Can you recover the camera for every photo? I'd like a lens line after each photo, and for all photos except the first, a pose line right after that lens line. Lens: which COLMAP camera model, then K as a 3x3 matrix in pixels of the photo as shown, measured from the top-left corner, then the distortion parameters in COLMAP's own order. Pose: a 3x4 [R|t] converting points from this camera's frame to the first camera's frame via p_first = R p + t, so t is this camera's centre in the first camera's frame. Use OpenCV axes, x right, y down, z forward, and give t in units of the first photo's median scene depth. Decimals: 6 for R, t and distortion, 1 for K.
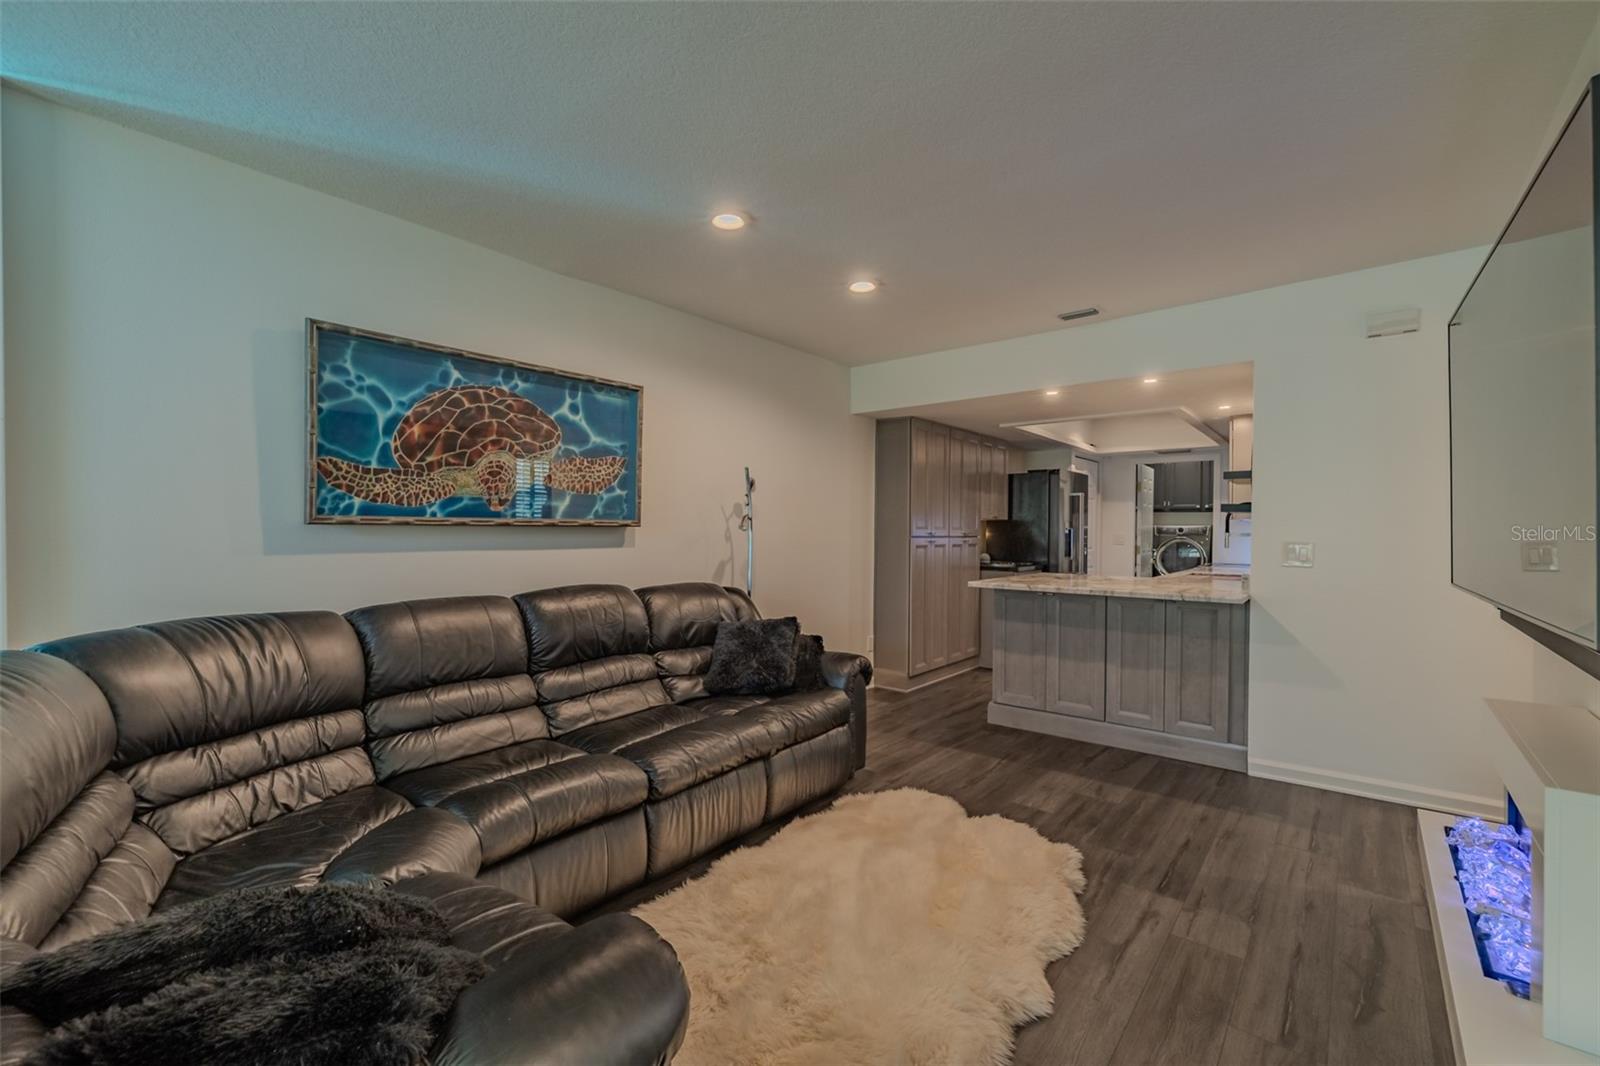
lens RADIAL K [[675.3, 0, 797.3], [0, 675.3, 540.6], [0, 0, 1]] dist [0.000622, -0.000730]
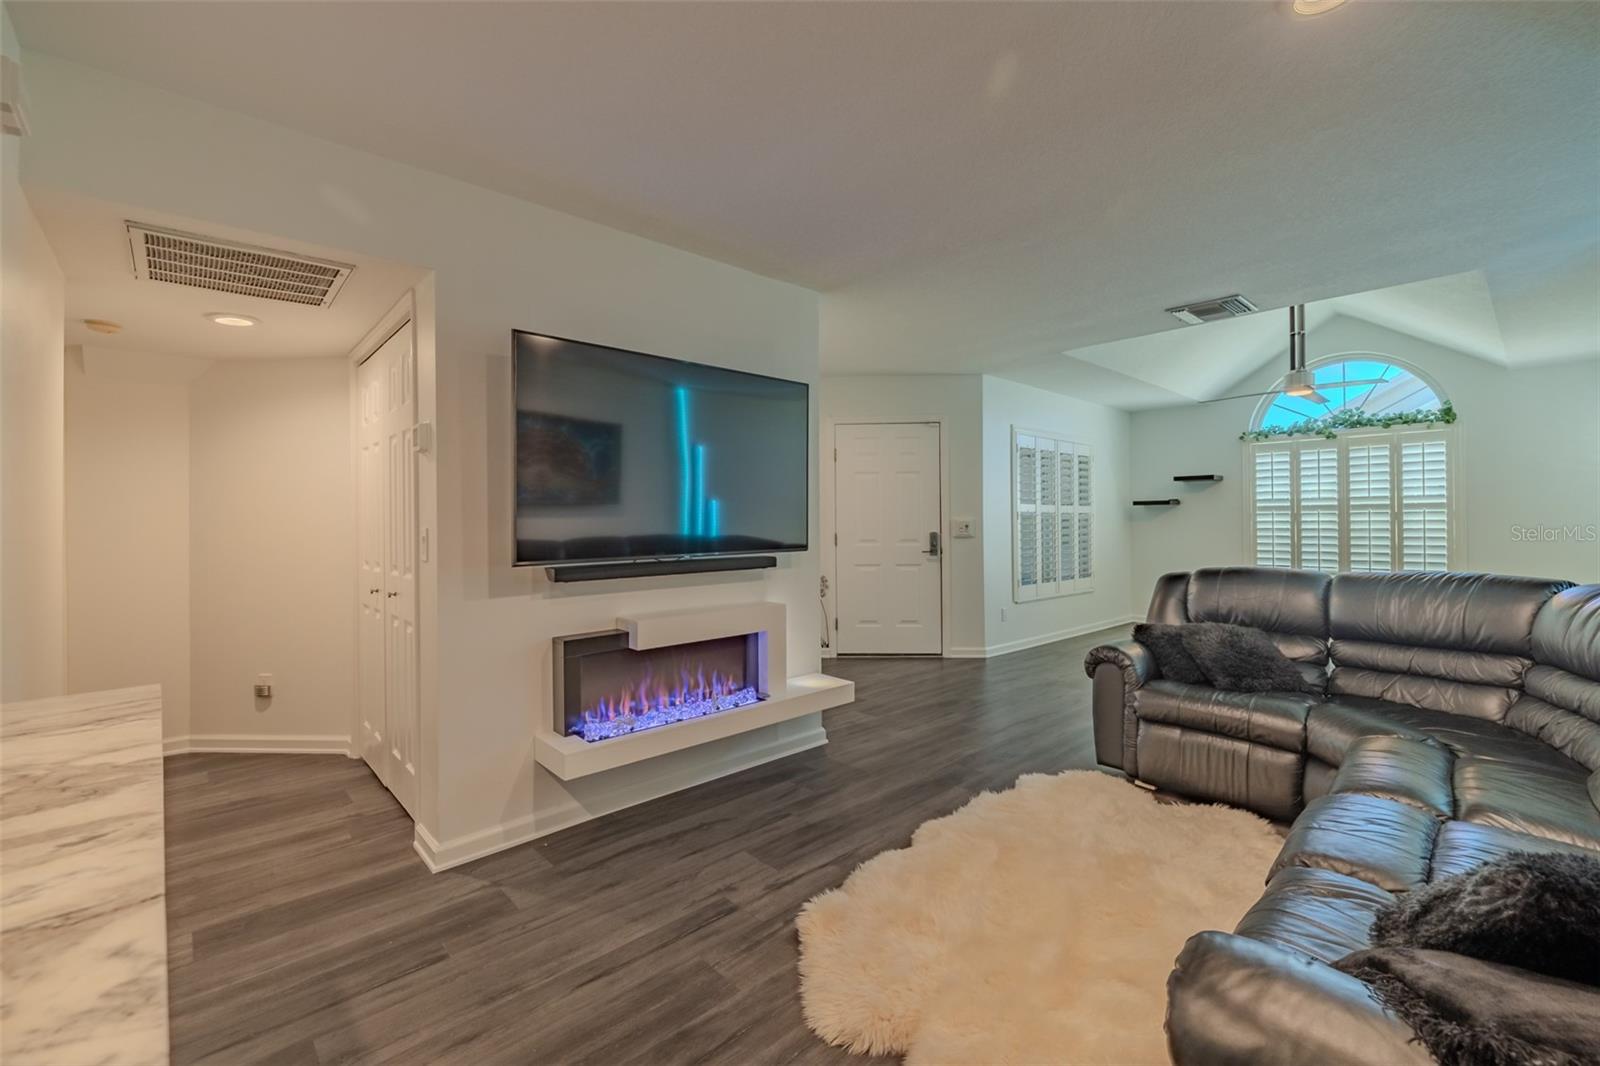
lens RADIAL K [[675.3, 0, 802.8], [0, 675.3, 523.6], [0, 0, 1]] dist [0.000622, -0.000730]
pose [[-0.989596, 0.005719, 0.143759, 0.214469], [0.009454, 0.999635, 0.025309, -0.016867], [-0.143562, 0.026405, -0.989289, 1.294539]]
